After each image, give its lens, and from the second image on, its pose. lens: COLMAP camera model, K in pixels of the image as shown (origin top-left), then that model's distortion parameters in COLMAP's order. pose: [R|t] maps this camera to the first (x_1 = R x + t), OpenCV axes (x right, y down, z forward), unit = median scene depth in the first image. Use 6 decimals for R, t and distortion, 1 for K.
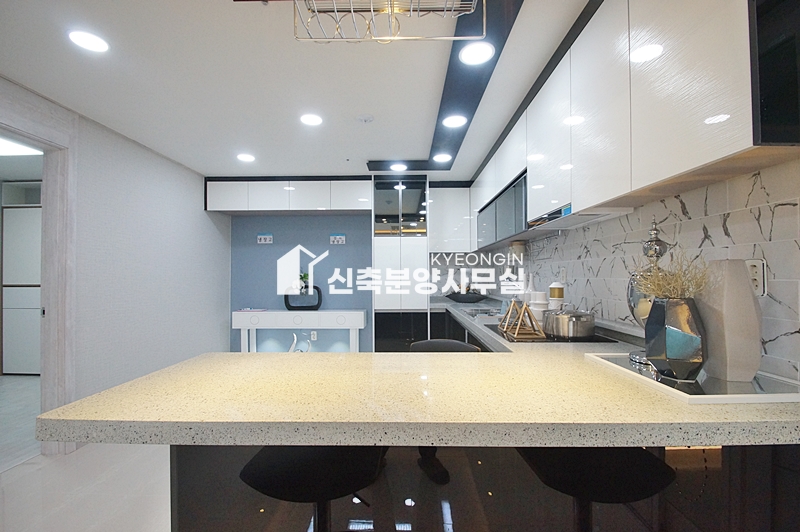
lens RADIAL K [[355.0, 0, 398.9], [0, 355.0, 271.4], [0, 0, 1]] dist [0.003614, -0.010445]
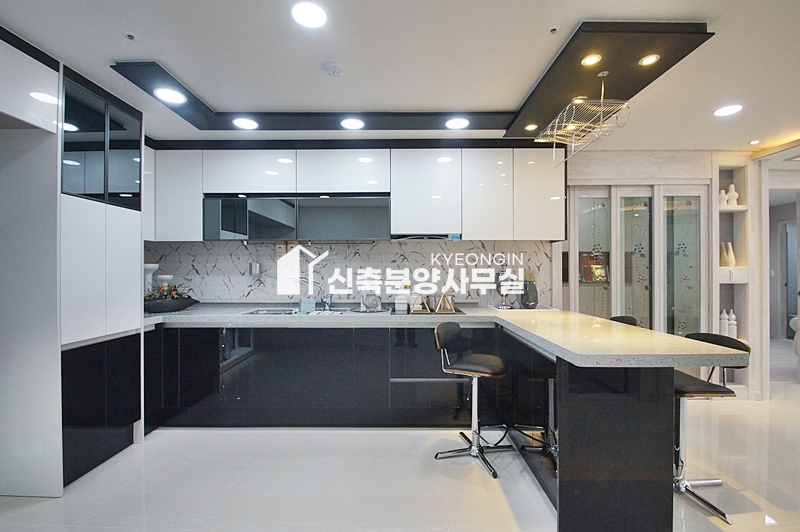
lens RADIAL K [[355.0, 0, 398.9], [0, 355.0, 271.4], [0, 0, 1]] dist [0.003614, -0.010445]
pose [[-0.013318, 0.006226, 0.999892, -0.551875], [-0.010459, 0.999925, -0.006366, 0.005991], [-0.999857, -0.010543, -0.013252, 0.553905]]
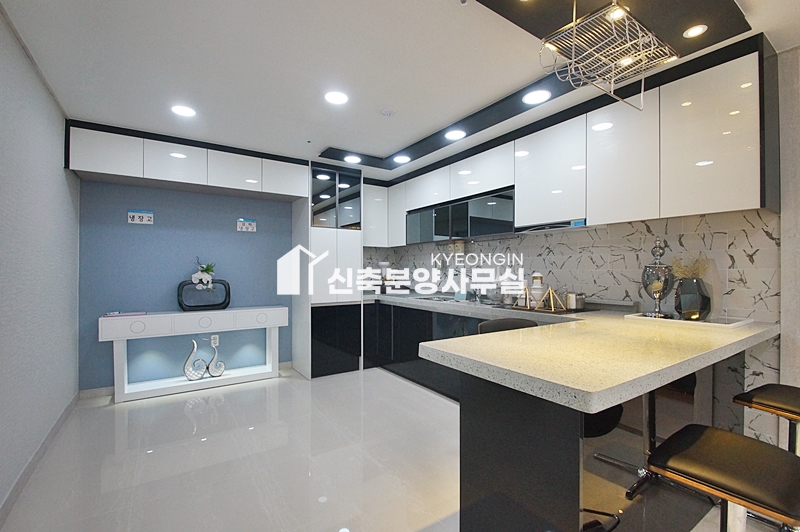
lens RADIAL K [[355.0, 0, 398.9], [0, 355.0, 271.4], [0, 0, 1]] dist [0.003614, -0.010445]
pose [[0.819869, 0.003207, 0.572542, -0.419227], [-0.010547, 0.999899, 0.009502, 0.009553], [-0.572454, -0.013829, 0.819820, 0.094196]]
